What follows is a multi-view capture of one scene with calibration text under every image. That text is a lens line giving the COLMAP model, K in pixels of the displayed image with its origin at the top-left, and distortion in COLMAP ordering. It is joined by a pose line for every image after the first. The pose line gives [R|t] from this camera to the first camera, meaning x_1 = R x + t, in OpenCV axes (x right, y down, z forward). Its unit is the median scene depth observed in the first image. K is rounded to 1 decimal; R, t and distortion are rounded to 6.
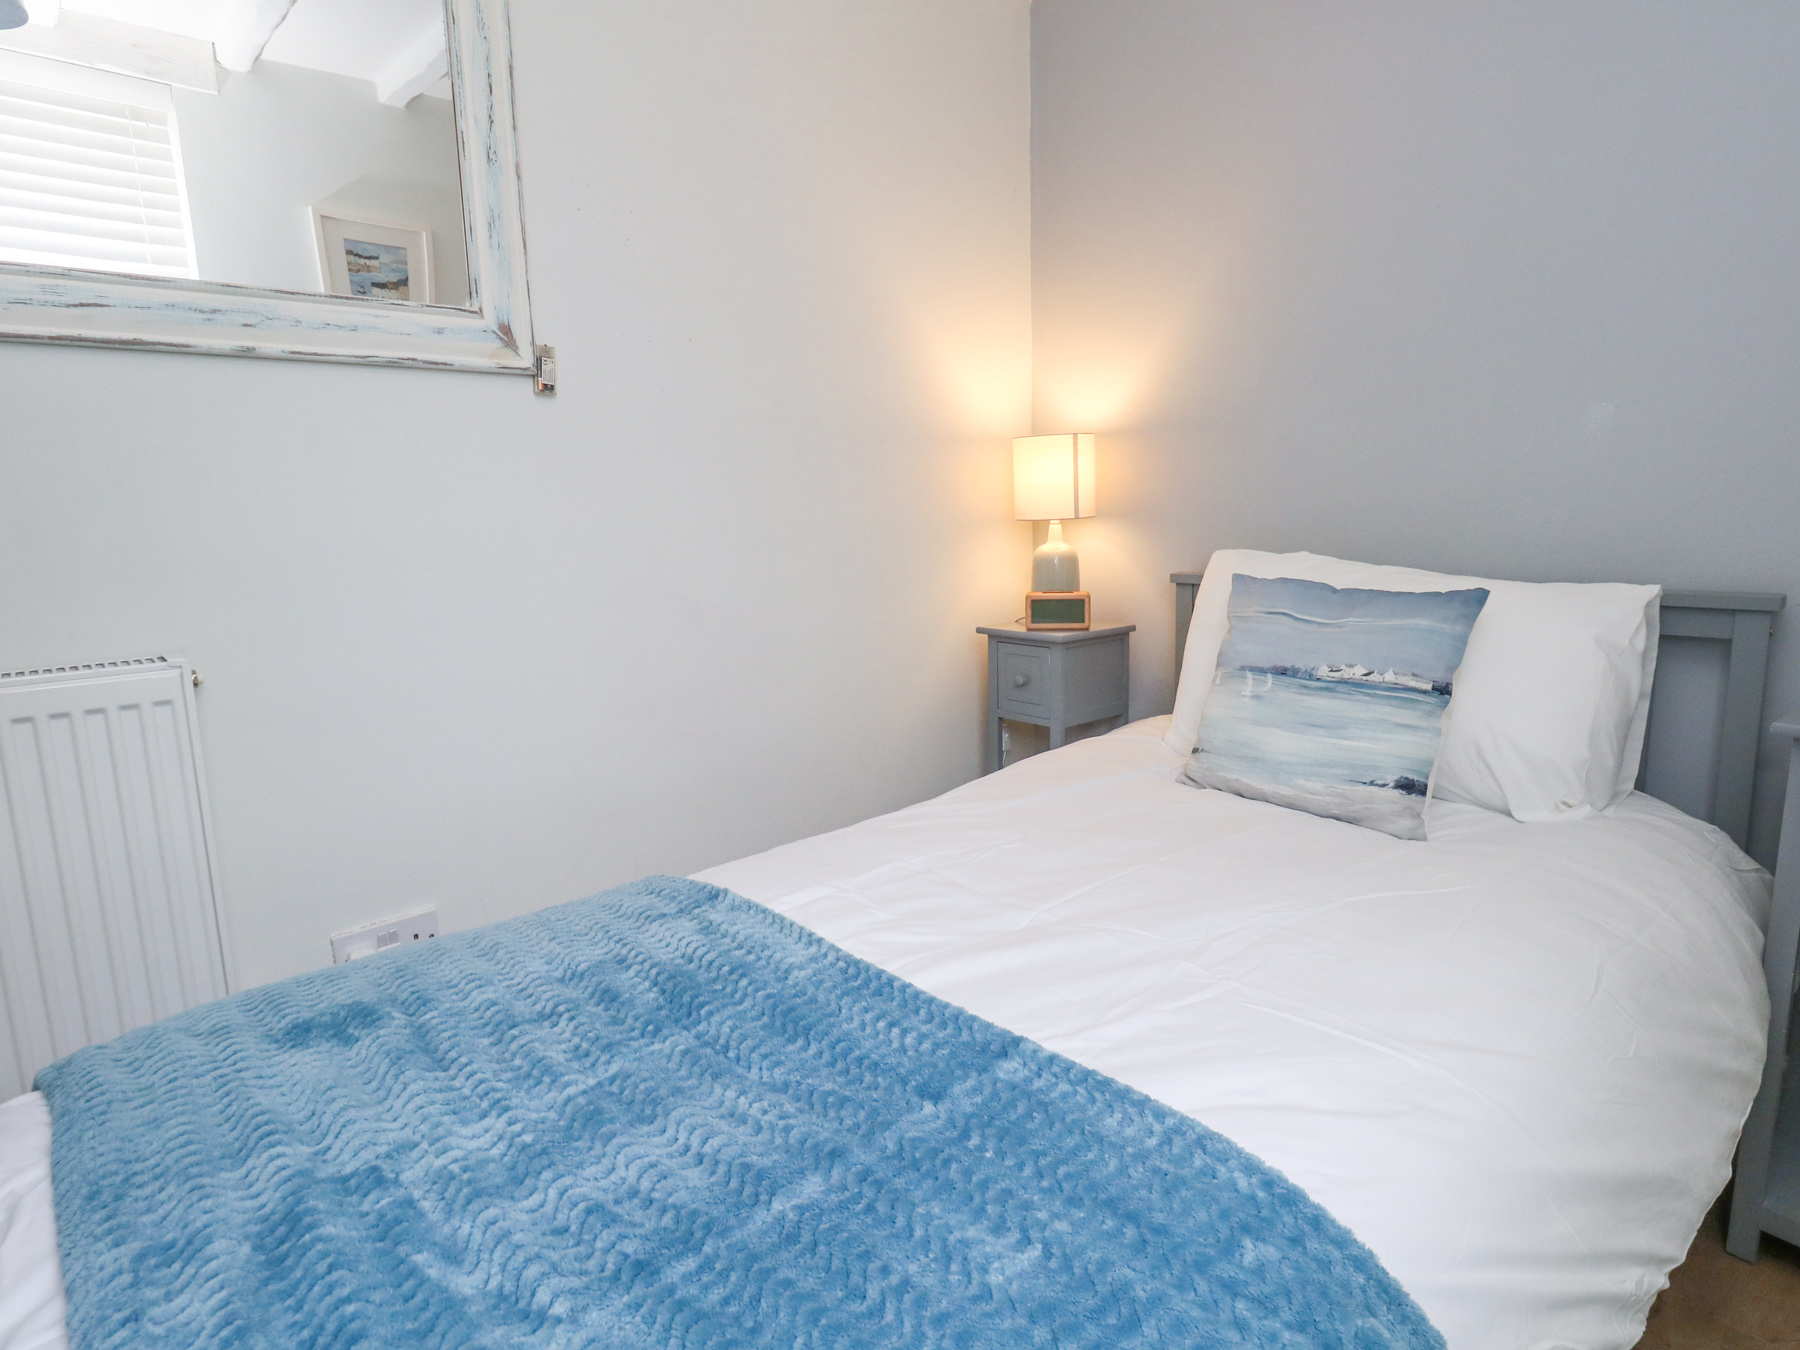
lens RADIAL K [[977.8, 0, 915.1], [0, 977.8, 661.7], [0, 0, 1]] dist [-0.002169, 0.000461]
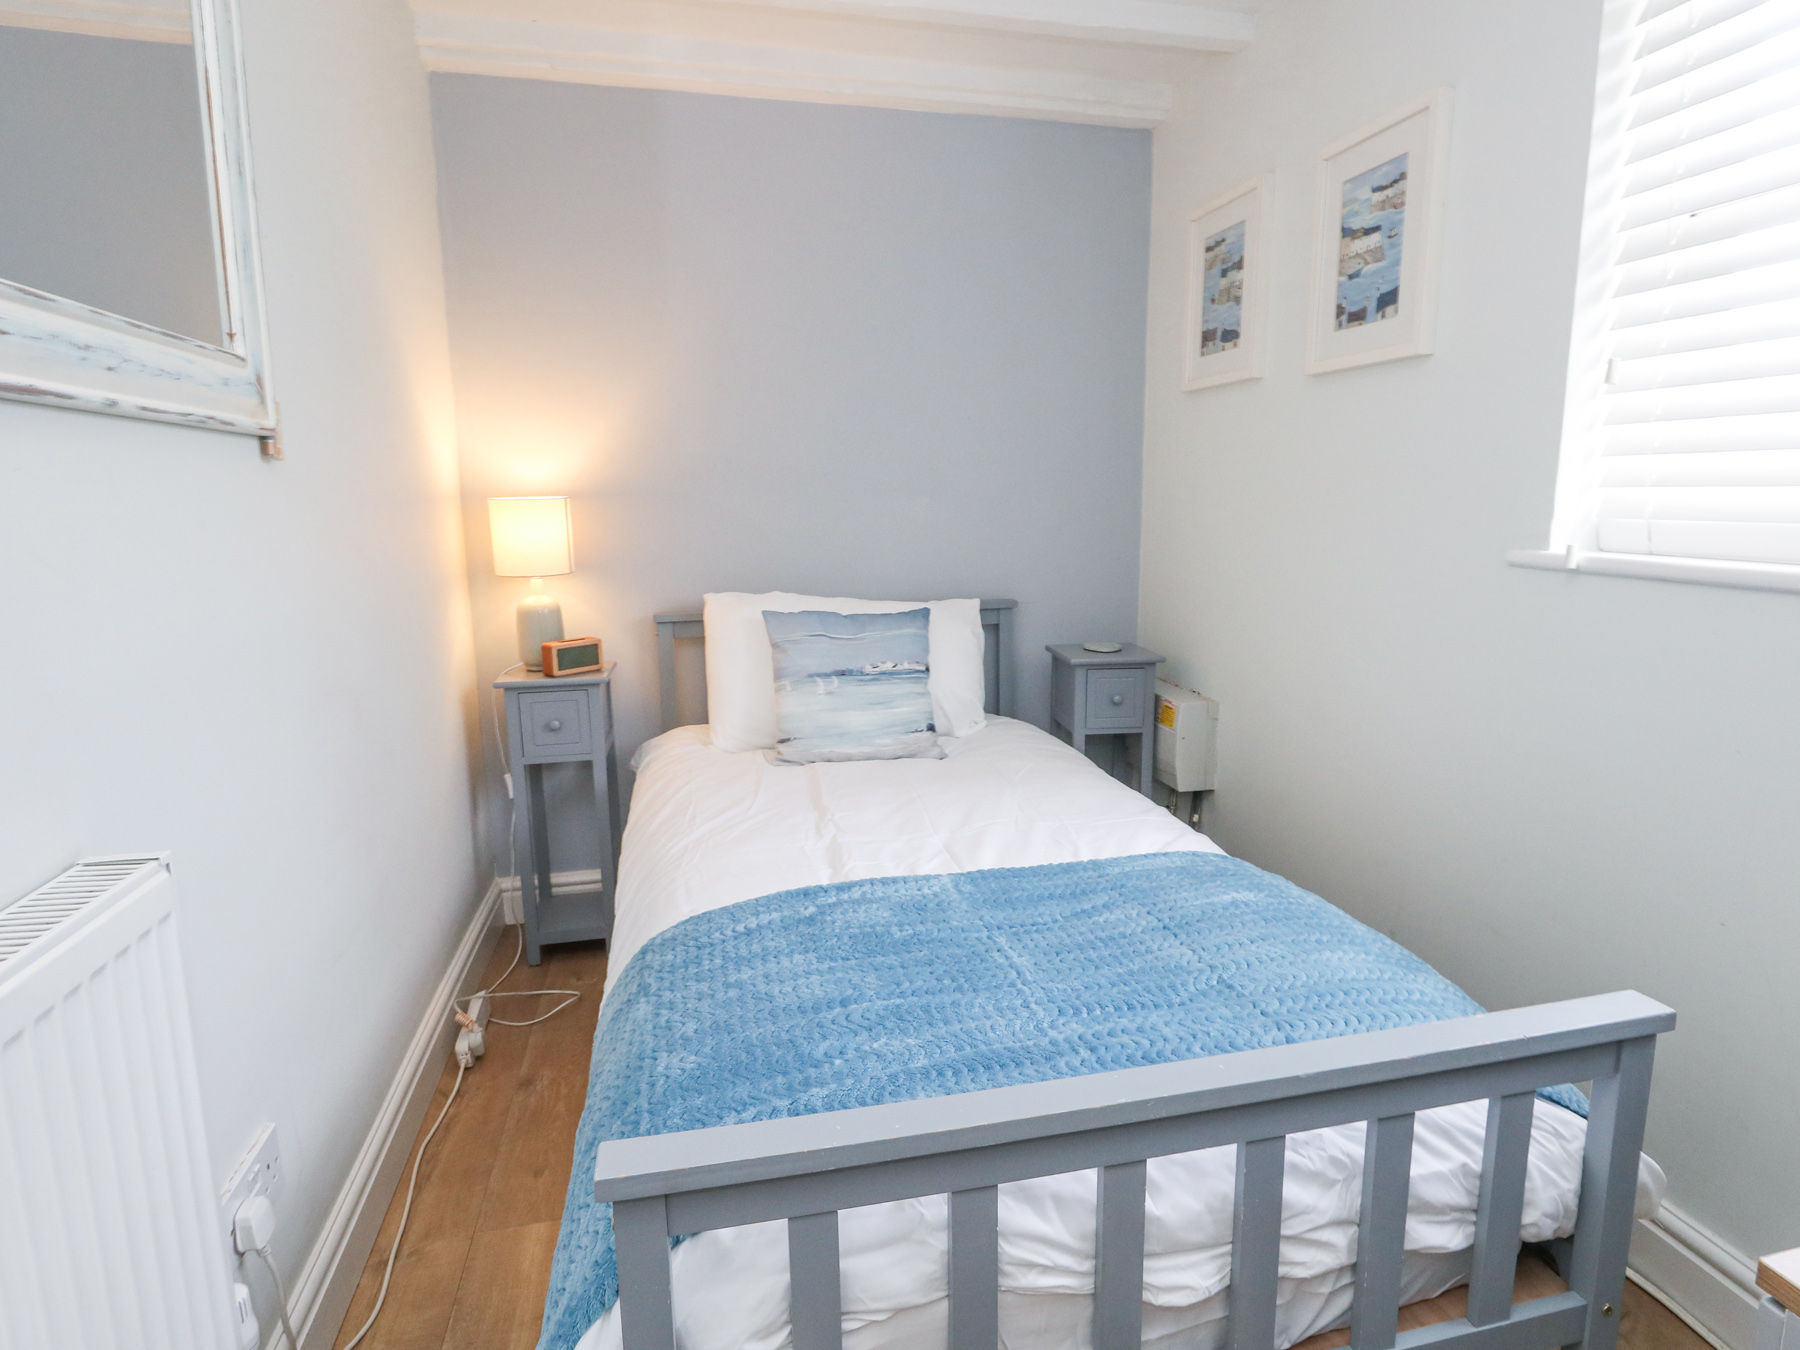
lens RADIAL K [[977.8, 0, 915.1], [0, 977.8, 661.7], [0, 0, 1]] dist [-0.002169, 0.000461]
pose [[0.499494, -0.123931, 0.857407, -0.869804], [0.140306, 0.988221, 0.061102, -0.085298], [-0.854880, 0.089779, 0.510999, 0.146642]]
